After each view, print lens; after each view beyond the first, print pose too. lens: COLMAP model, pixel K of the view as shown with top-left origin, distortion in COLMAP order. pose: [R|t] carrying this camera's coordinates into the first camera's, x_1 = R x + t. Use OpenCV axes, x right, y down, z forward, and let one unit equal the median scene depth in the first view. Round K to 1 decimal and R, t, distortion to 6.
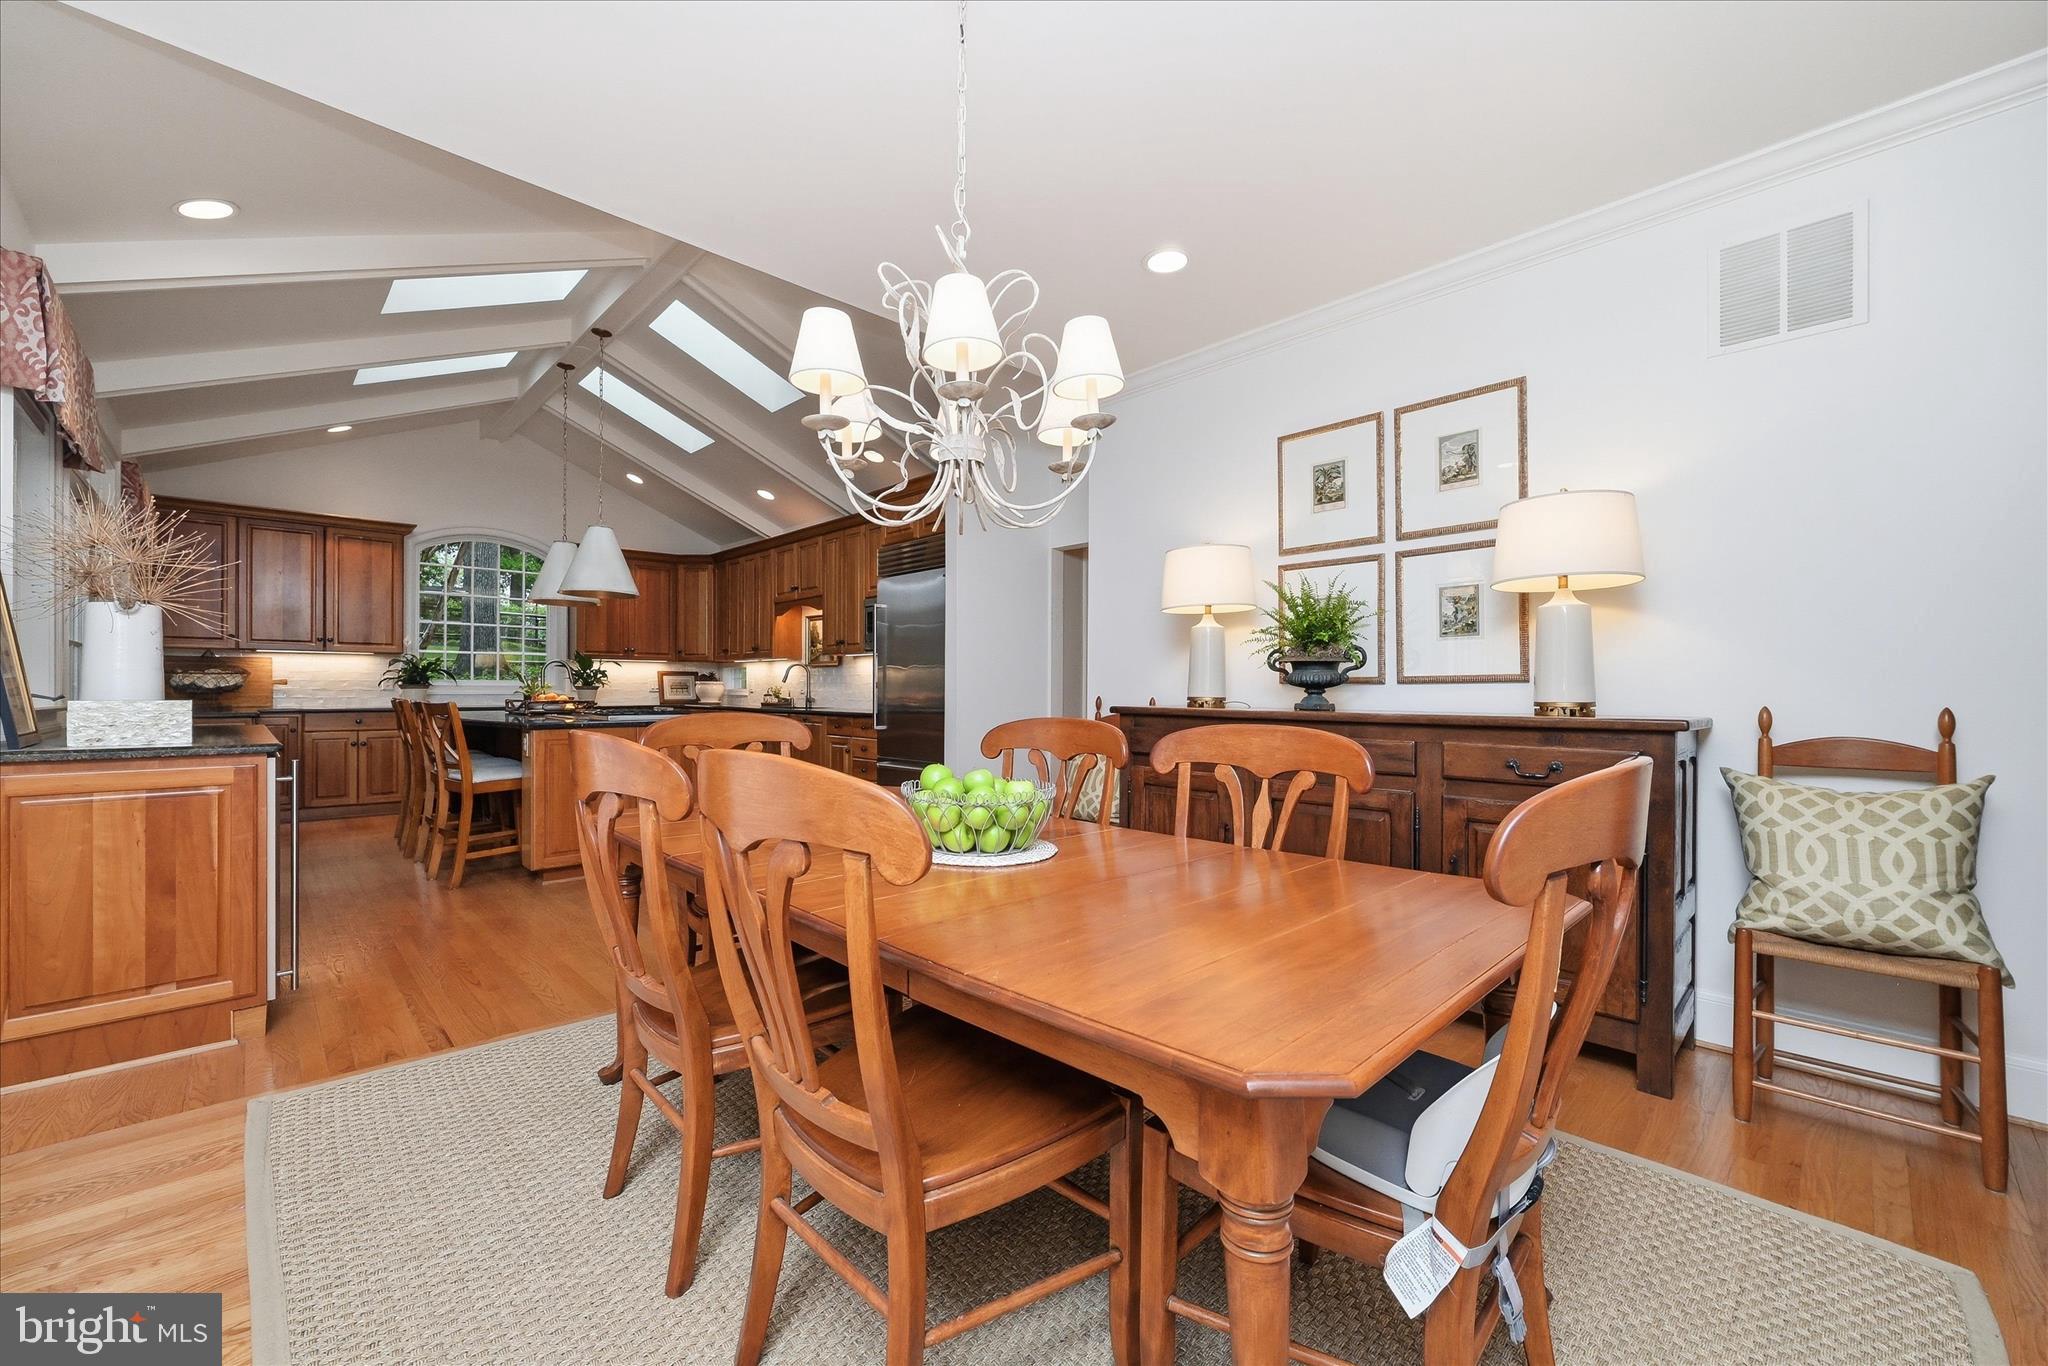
lens RADIAL K [[821.8, 0, 1025.5], [0, 821.8, 685.6], [0, 0, 1]] dist [0.002811, 0.000111]
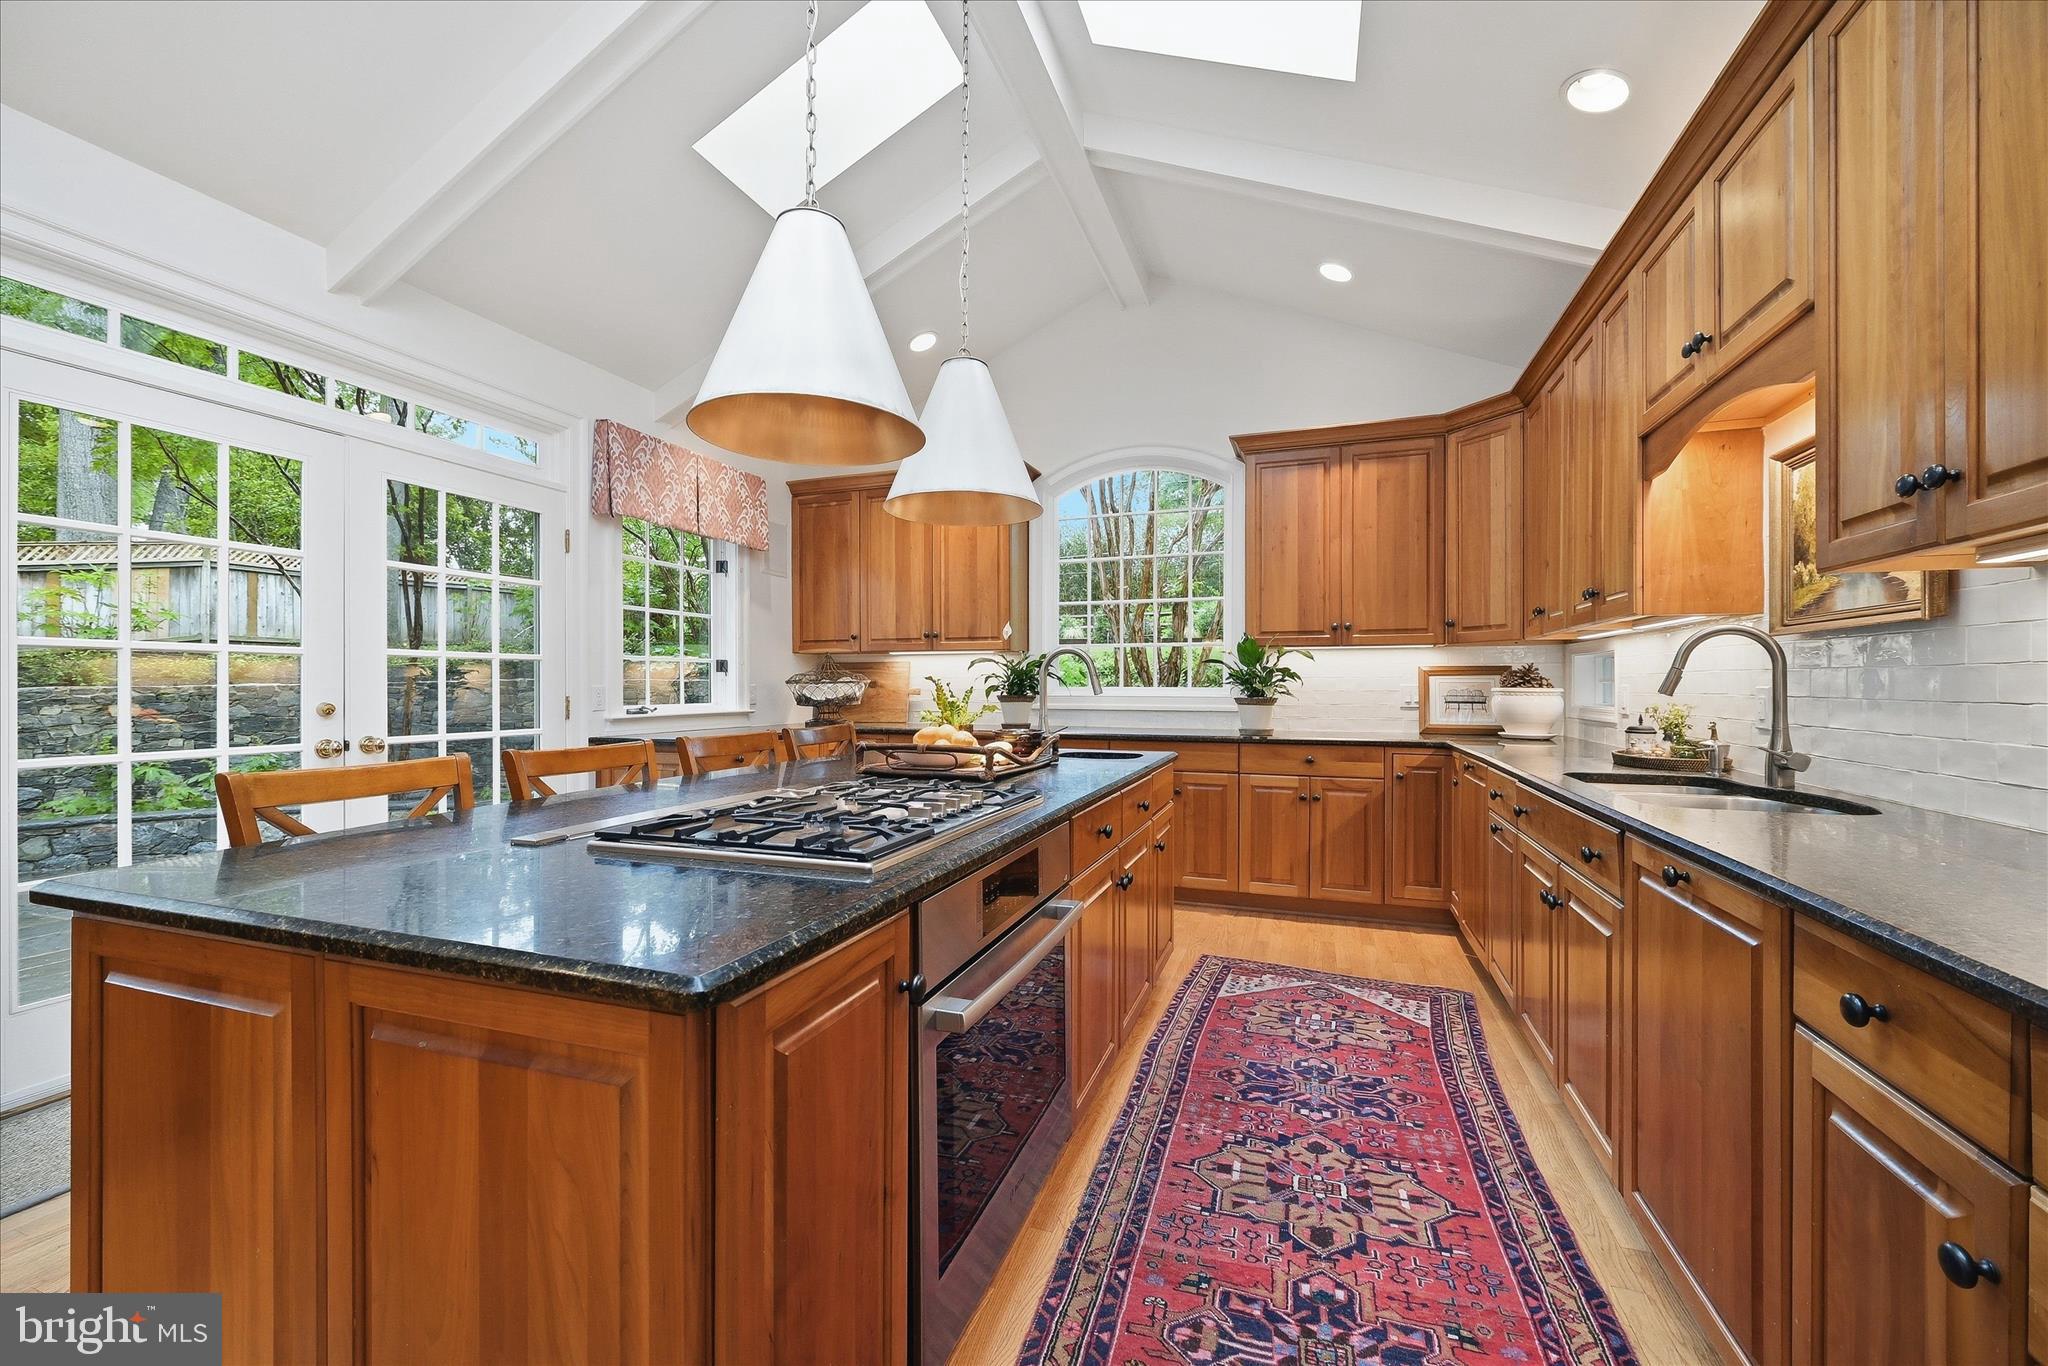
lens RADIAL K [[821.8, 0, 1020.8], [0, 821.8, 682.6], [0, 0, 1]] dist [0.002811, 0.000111]
pose [[0.451926, -0.009190, -0.892008, -0.129641], [0.004933, 0.999957, -0.007803, -0.006207], [0.892042, -0.000873, 0.451952, 0.623882]]
